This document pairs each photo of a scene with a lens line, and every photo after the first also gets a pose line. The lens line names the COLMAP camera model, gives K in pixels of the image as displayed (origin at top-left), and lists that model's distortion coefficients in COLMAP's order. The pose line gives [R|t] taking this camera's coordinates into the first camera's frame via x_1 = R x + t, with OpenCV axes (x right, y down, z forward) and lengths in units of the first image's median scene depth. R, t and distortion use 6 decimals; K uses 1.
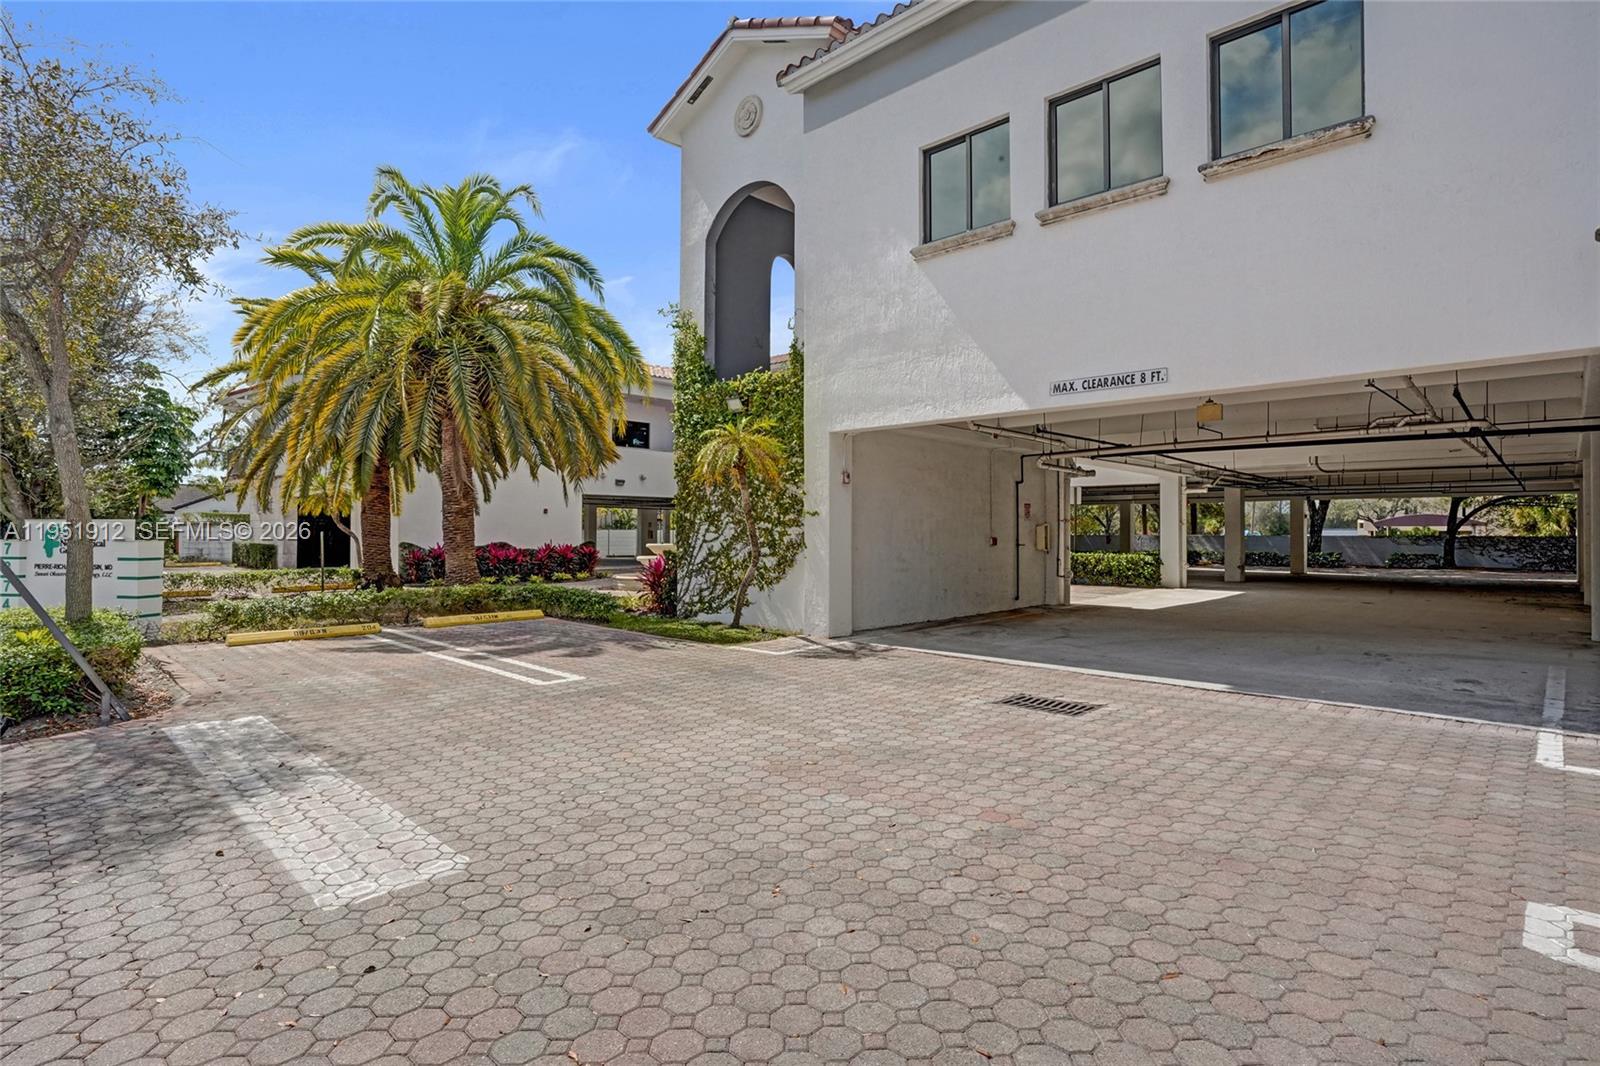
lens RADIAL K [[801.1, 0, 797.2], [0, 801.1, 535.0], [0, 0, 1]] dist [-0.039606, 0.004626]
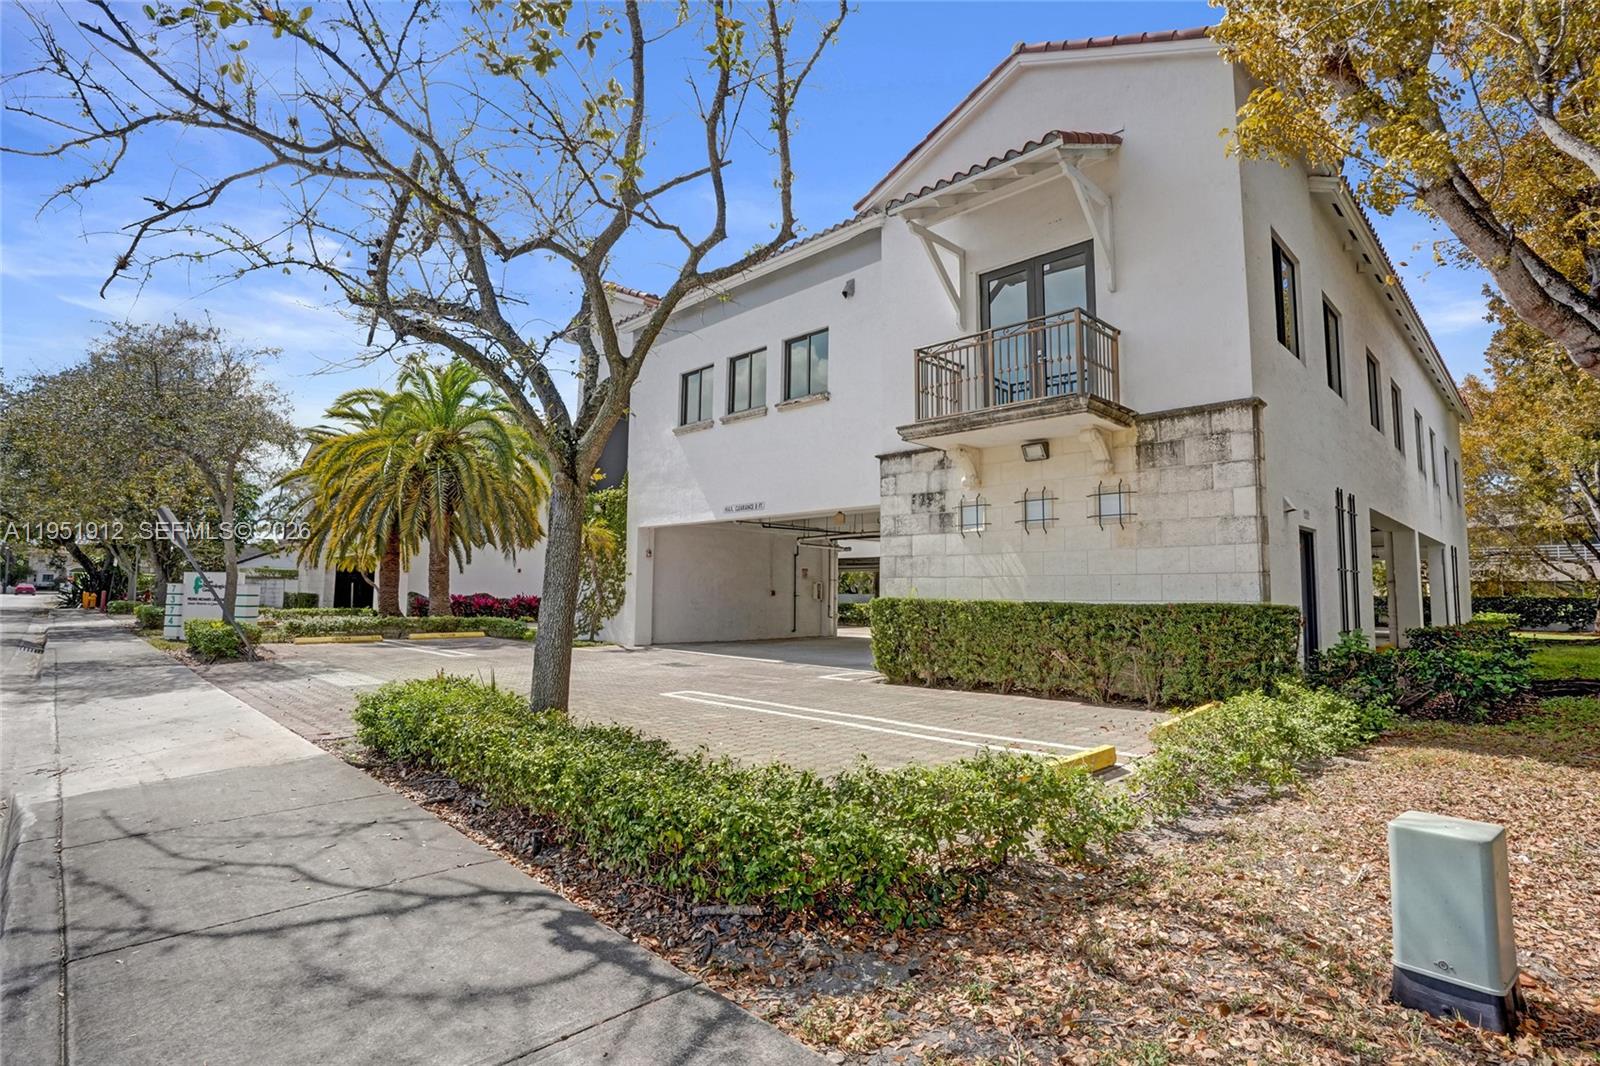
lens RADIAL K [[765.0, 0, 788.6], [0, 765.0, 541.0], [0, 0, 1]] dist [-0.040894, 0.000384]
pose [[0.999683, 0.008342, -0.023741, 0.297805], [-0.010000, 0.997455, -0.070597, 0.011492], [0.023092, 0.070812, 0.997222, -0.474968]]
